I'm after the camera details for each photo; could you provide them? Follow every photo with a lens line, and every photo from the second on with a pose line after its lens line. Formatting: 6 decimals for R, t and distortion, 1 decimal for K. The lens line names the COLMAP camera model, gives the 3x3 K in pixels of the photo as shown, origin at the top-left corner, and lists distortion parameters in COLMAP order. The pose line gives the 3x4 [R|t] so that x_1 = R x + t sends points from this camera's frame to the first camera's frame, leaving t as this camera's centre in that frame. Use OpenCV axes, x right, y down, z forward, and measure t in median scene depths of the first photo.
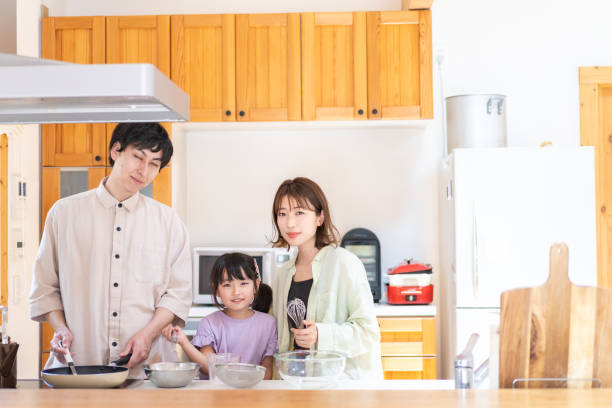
lens RADIAL K [[1064.7, 0, 301.9], [0, 1064.7, 197.5], [0, 0, 1]] dist [0.043911, 0.000000]
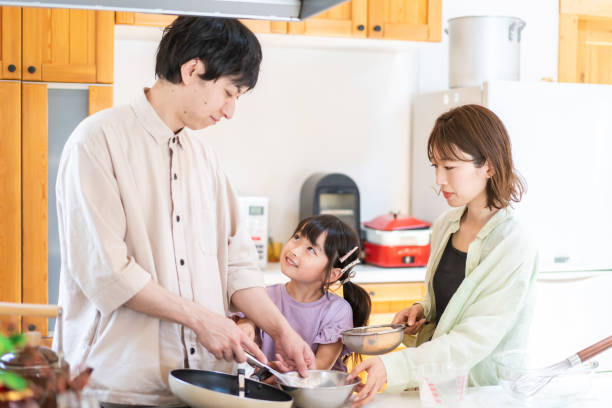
lens RADIAL K [[1064.7, 0, 308.9], [0, 1064.7, 197.9], [0, 0, 1]] dist [0.043911, 0.000000]
pose [[0.932101, 0.010571, 0.362043, -0.268226], [-0.032056, 0.998059, 0.053390, 0.005329], [-0.360776, -0.061371, 0.930631, 0.262922]]
